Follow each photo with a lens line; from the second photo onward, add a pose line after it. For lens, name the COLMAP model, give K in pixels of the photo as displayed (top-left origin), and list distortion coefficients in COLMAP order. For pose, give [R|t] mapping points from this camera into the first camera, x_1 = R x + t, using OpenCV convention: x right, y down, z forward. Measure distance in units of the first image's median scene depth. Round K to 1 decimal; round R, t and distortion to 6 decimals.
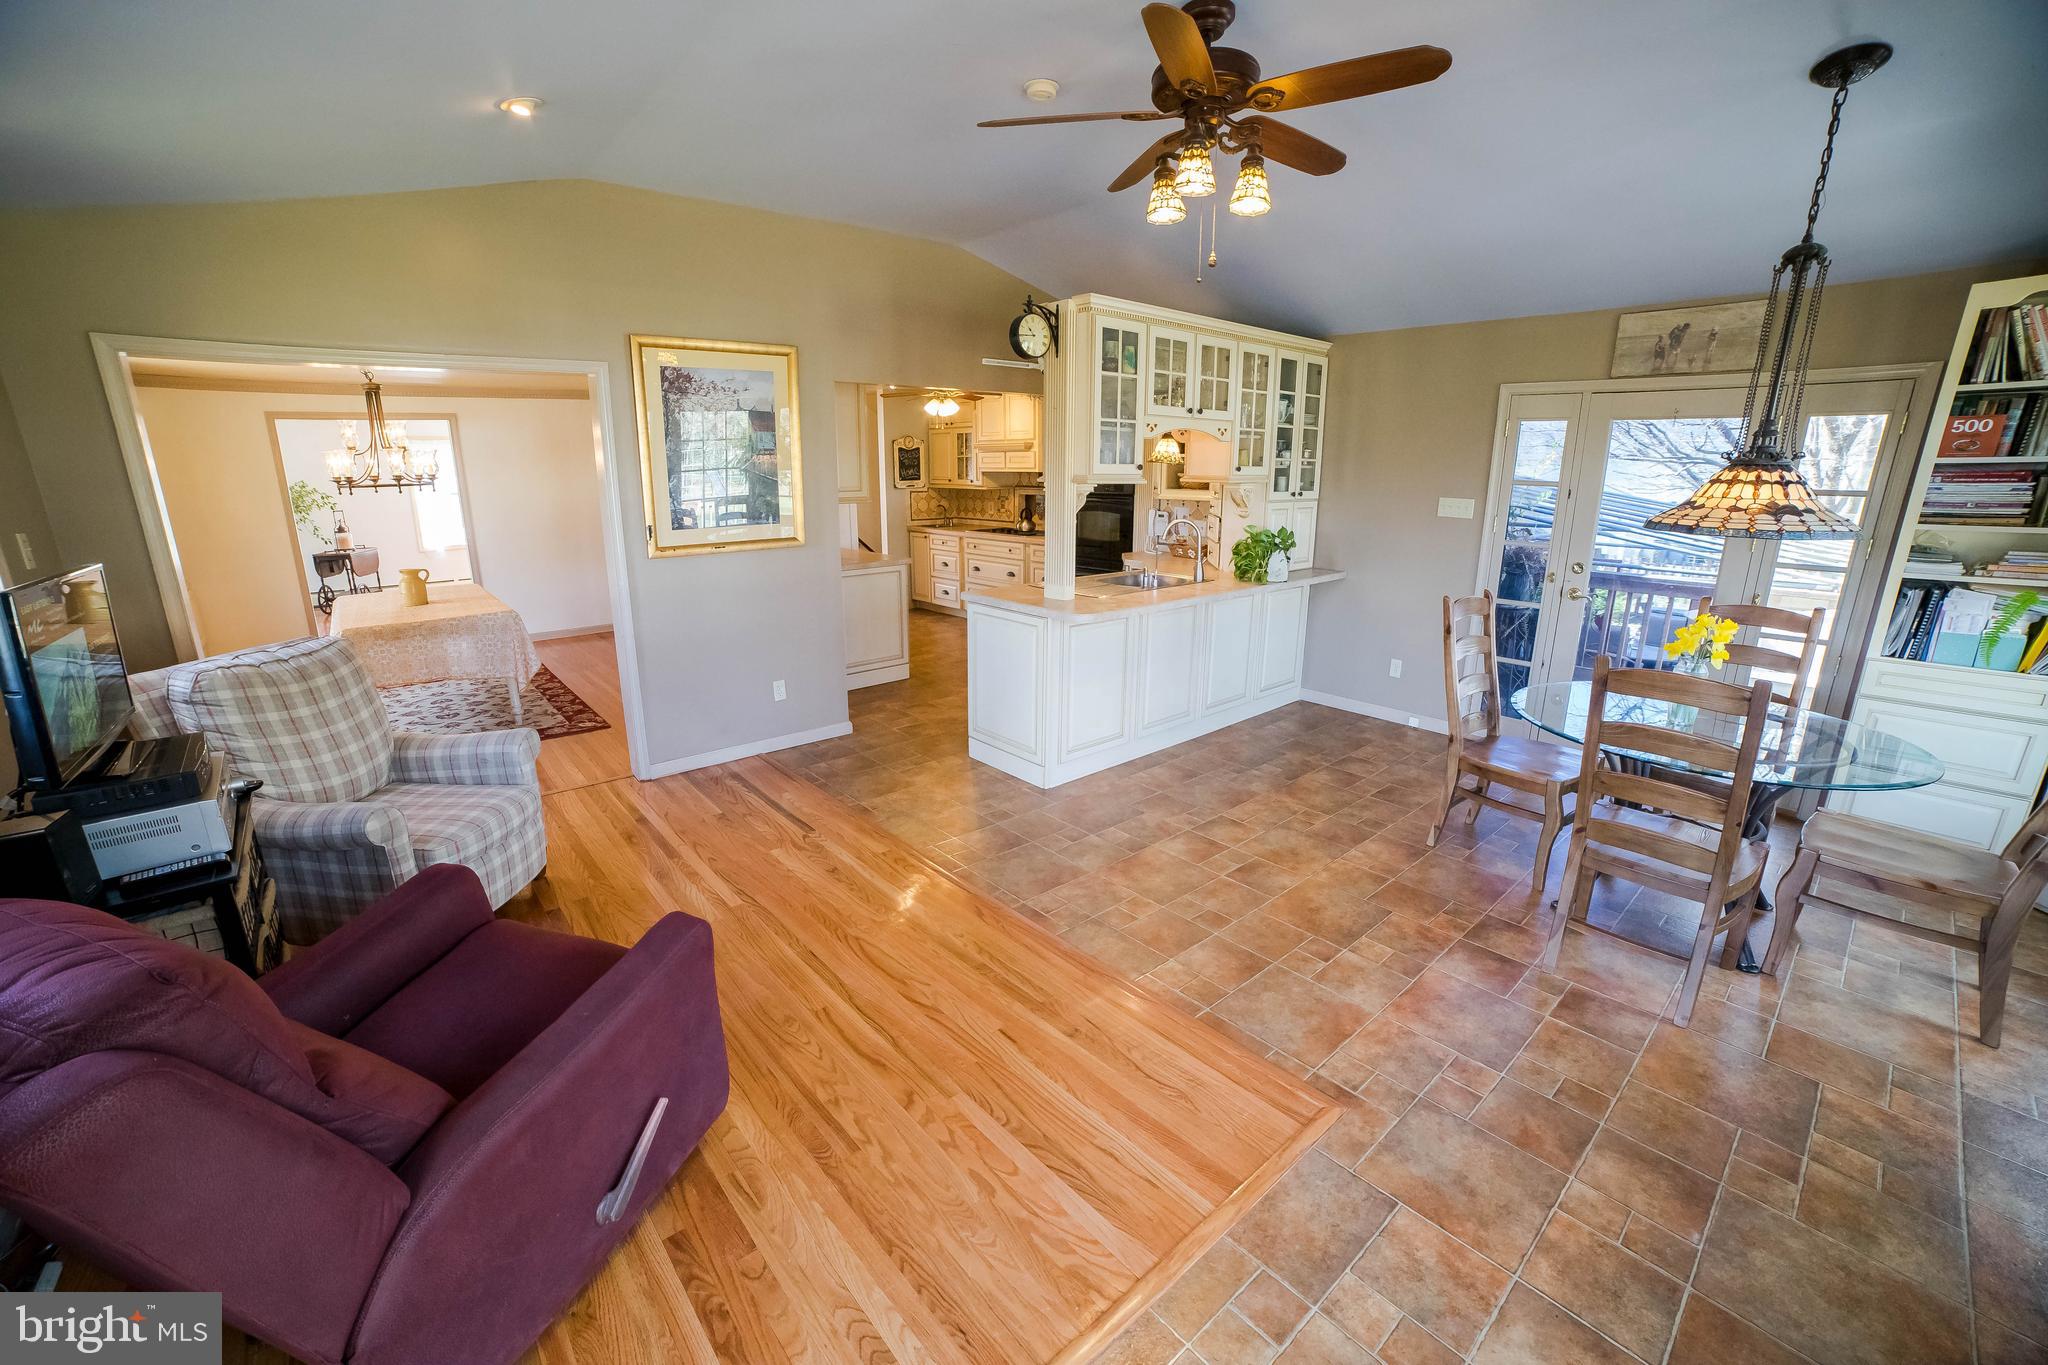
lens RADIAL K [[801.3, 0, 1024.0], [0, 801.3, 682.5], [0, 0, 1]] dist [0.001035, 0.000163]
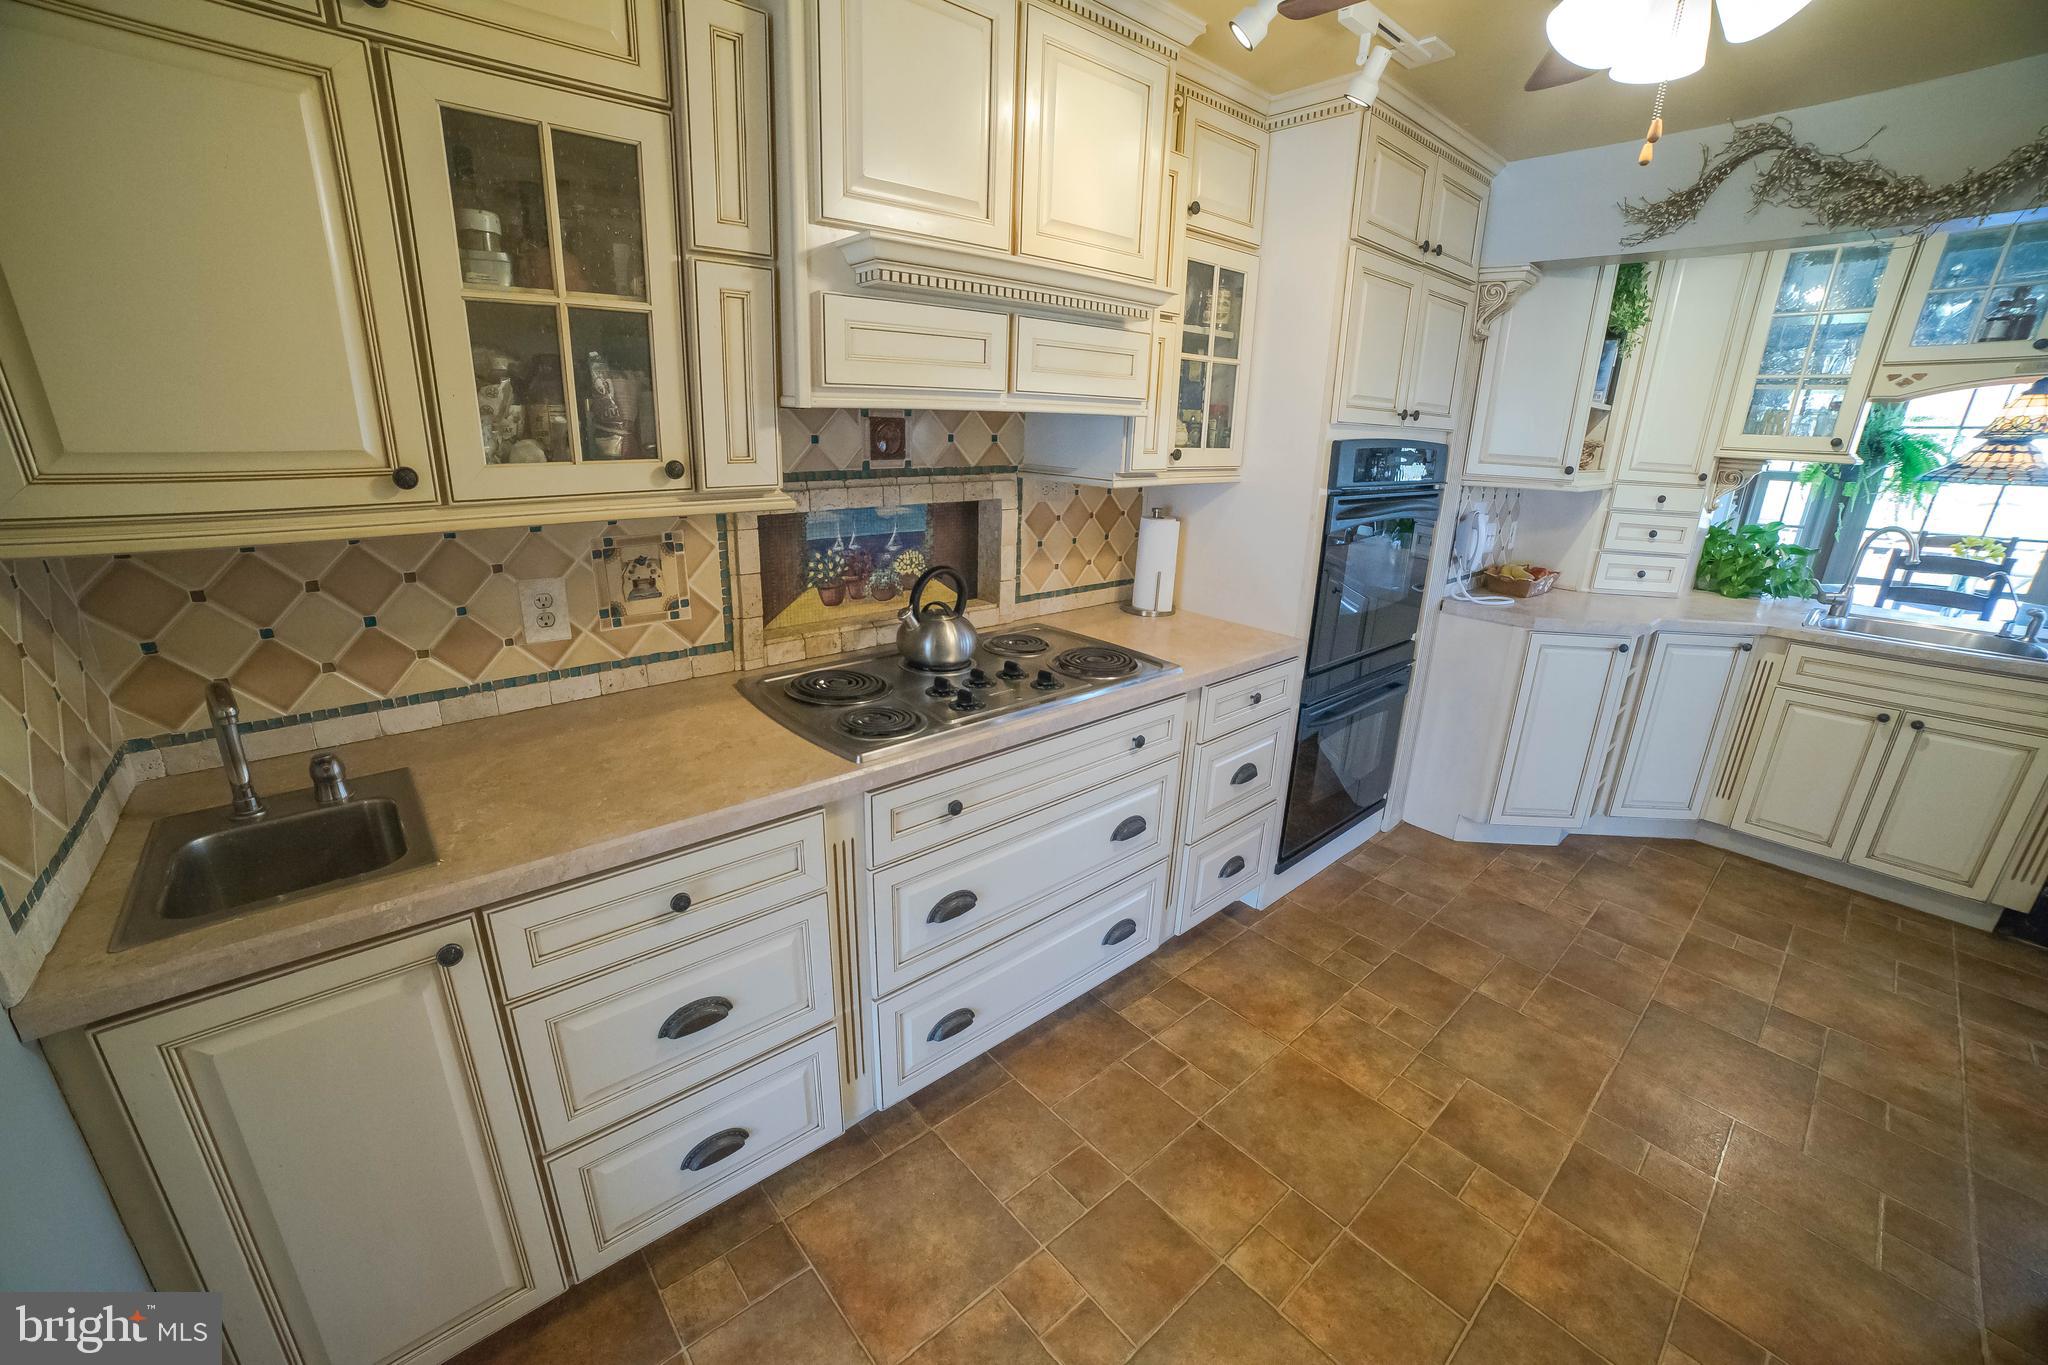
lens RADIAL K [[801.3, 0, 1024.0], [0, 801.3, 682.5], [0, 0, 1]] dist [0.001035, 0.000163]
pose [[0.012174, -0.299327, 0.954073, -0.396675], [0.272725, 0.918963, 0.284832, -0.390740], [-0.962015, 0.256732, 0.092821, 1.361163]]
